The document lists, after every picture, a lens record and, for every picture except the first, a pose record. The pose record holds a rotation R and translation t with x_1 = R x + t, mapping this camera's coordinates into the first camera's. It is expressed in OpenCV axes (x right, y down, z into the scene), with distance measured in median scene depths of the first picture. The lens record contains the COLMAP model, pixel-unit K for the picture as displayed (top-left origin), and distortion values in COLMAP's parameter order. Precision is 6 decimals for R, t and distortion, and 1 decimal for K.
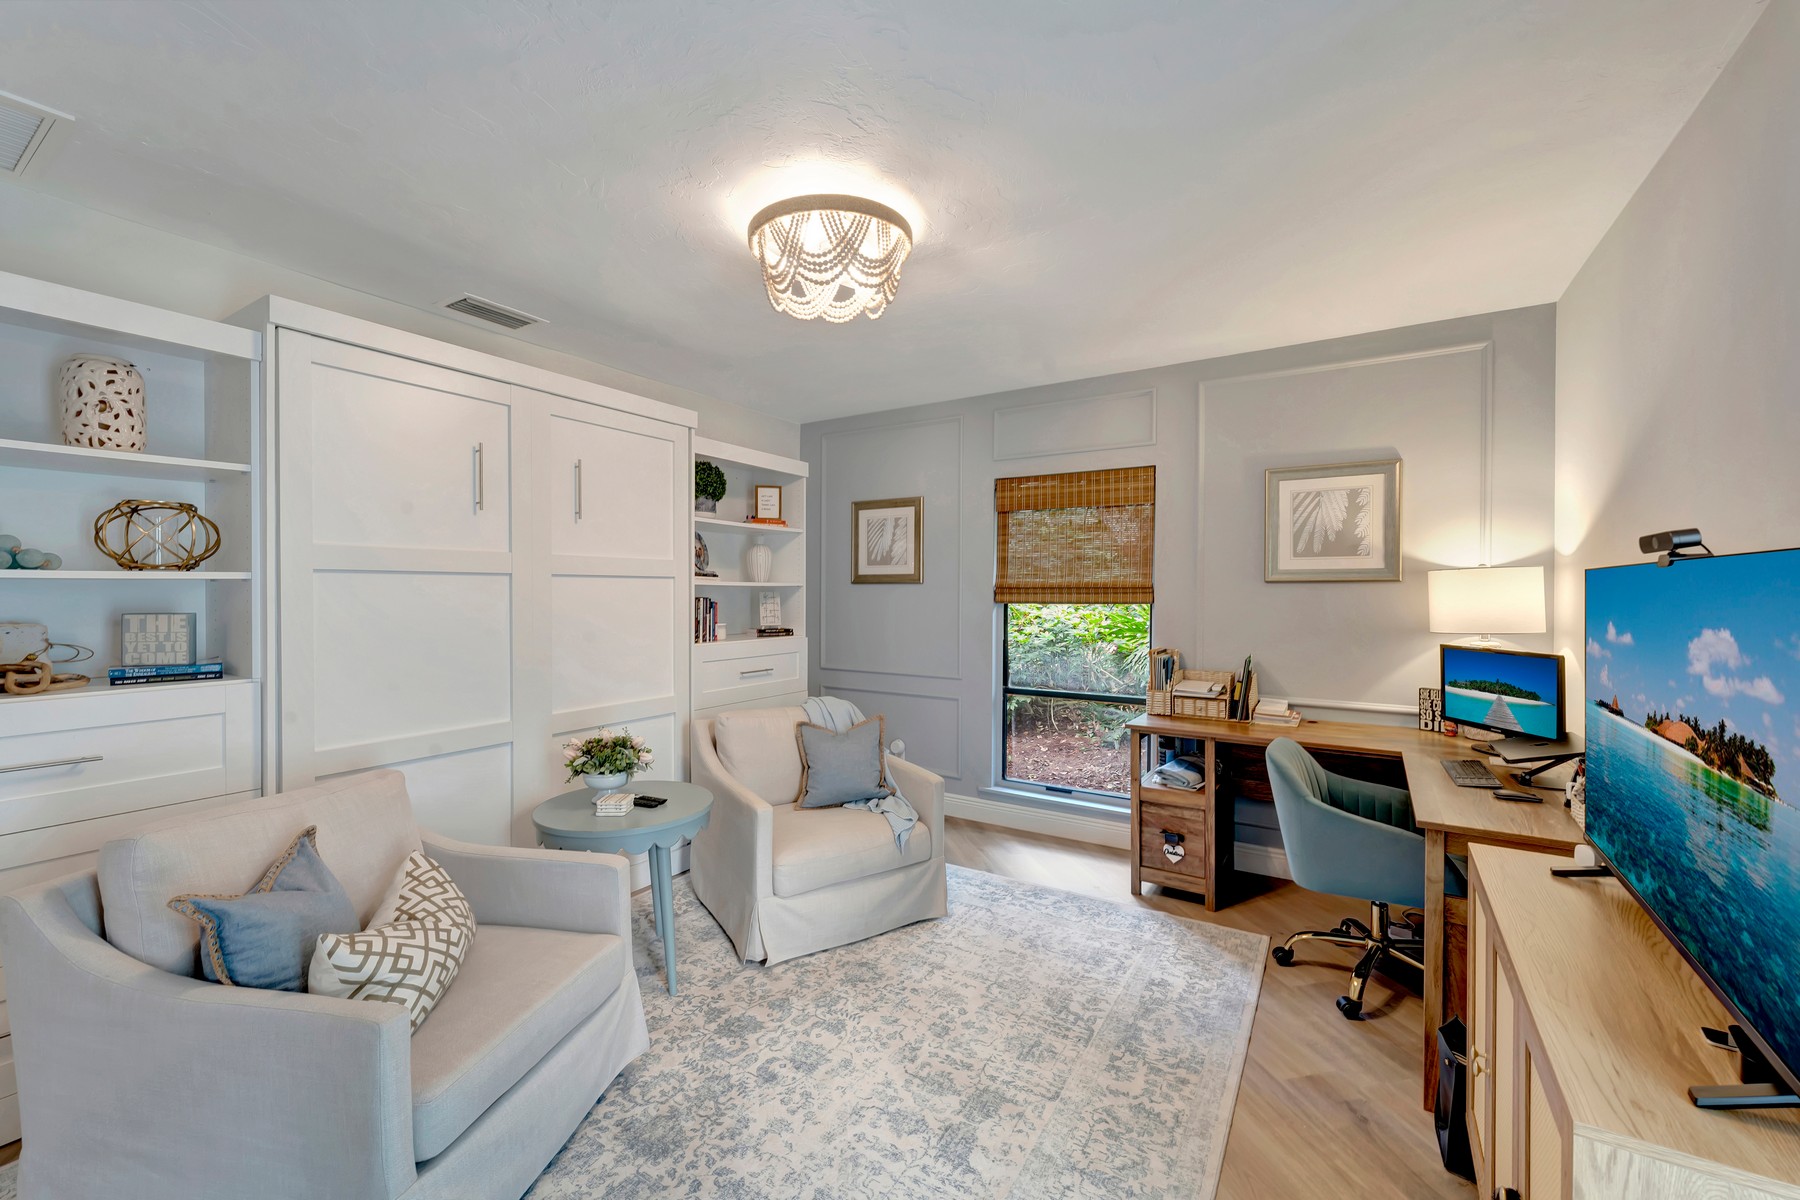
lens RADIAL K [[717.0, 0, 906.3], [0, 717.0, 599.8], [0, 0, 1]] dist [-0.001475, -0.000166]
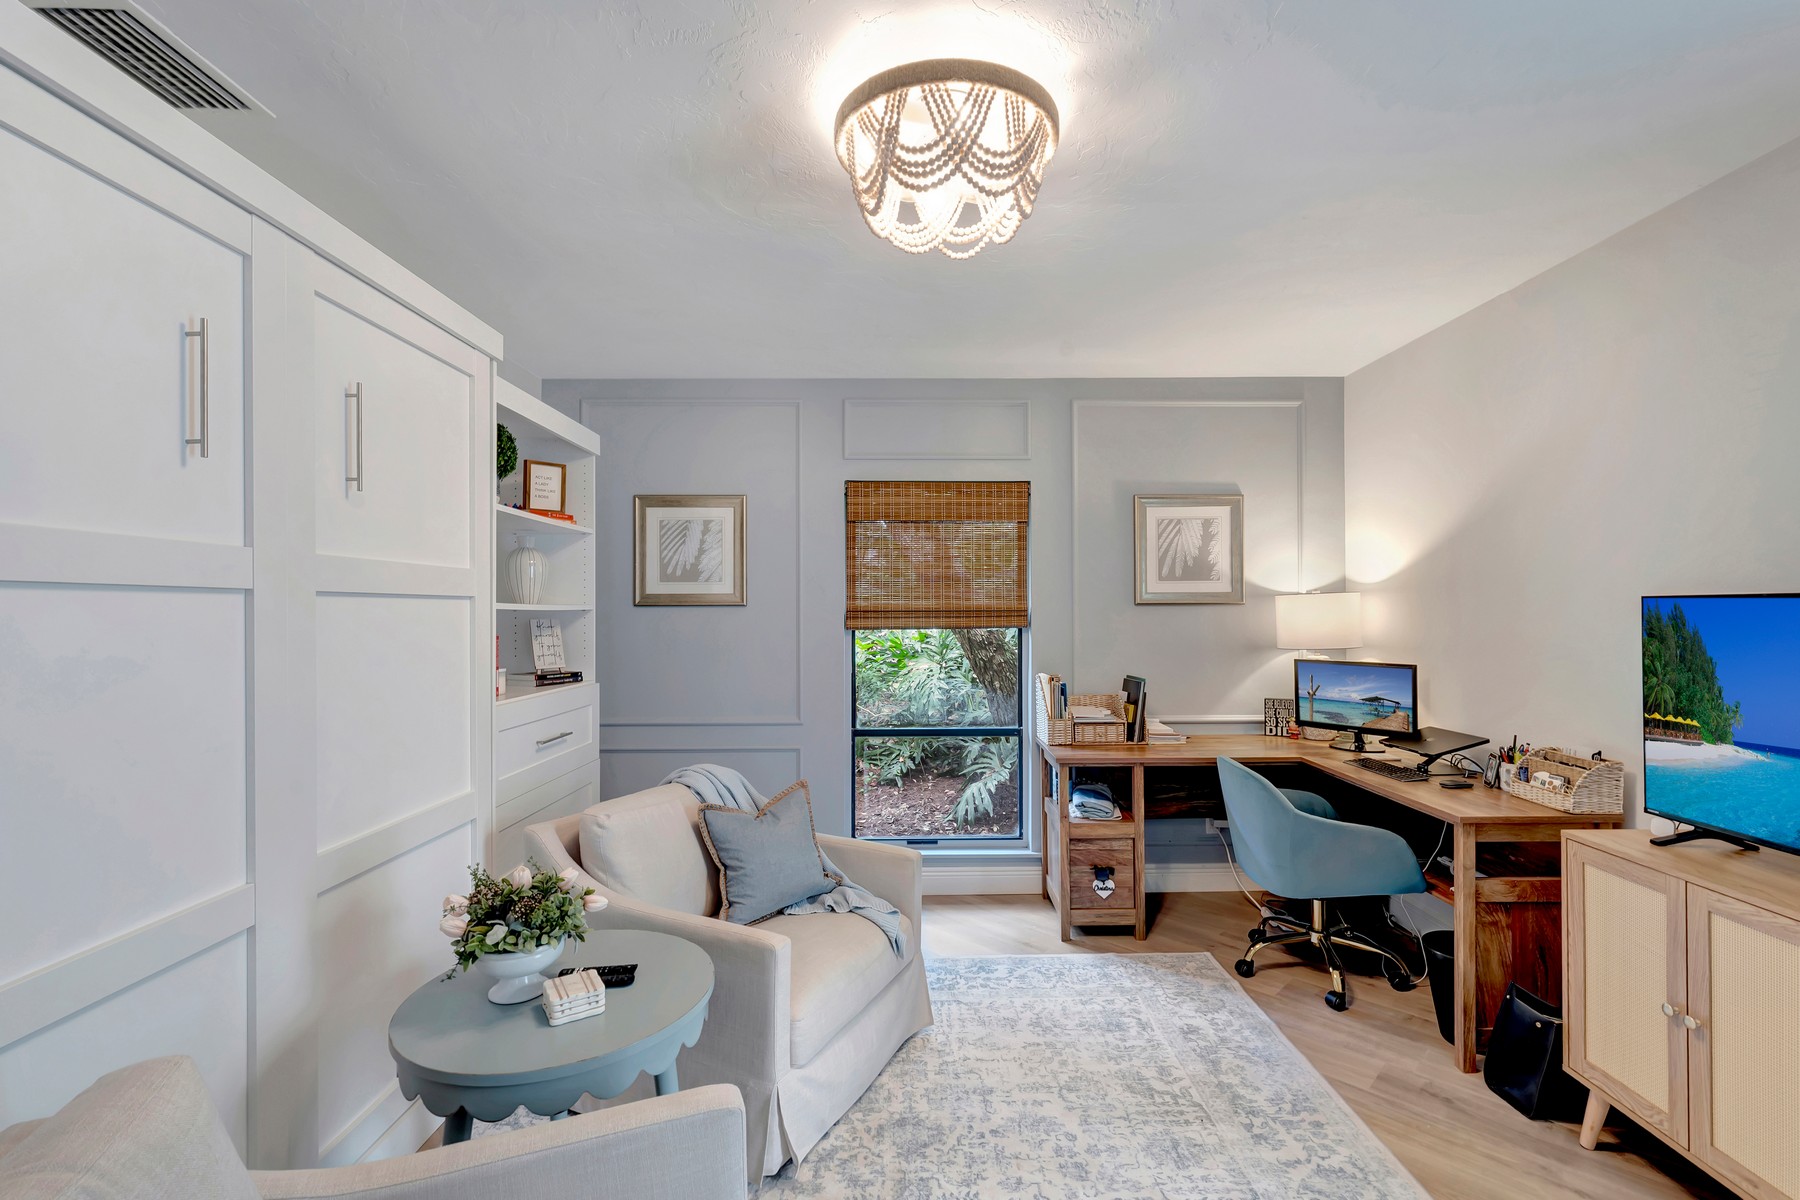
lens RADIAL K [[782.9, 0, 901.6], [0, 782.9, 610.9], [0, 0, 1]] dist [-0.001248, -0.000256]
pose [[0.839004, -0.005417, 0.544098, -0.407710], [0.012195, 0.999886, -0.008850, -0.010342], [-0.543989, 0.014061, 0.838975, 0.257894]]
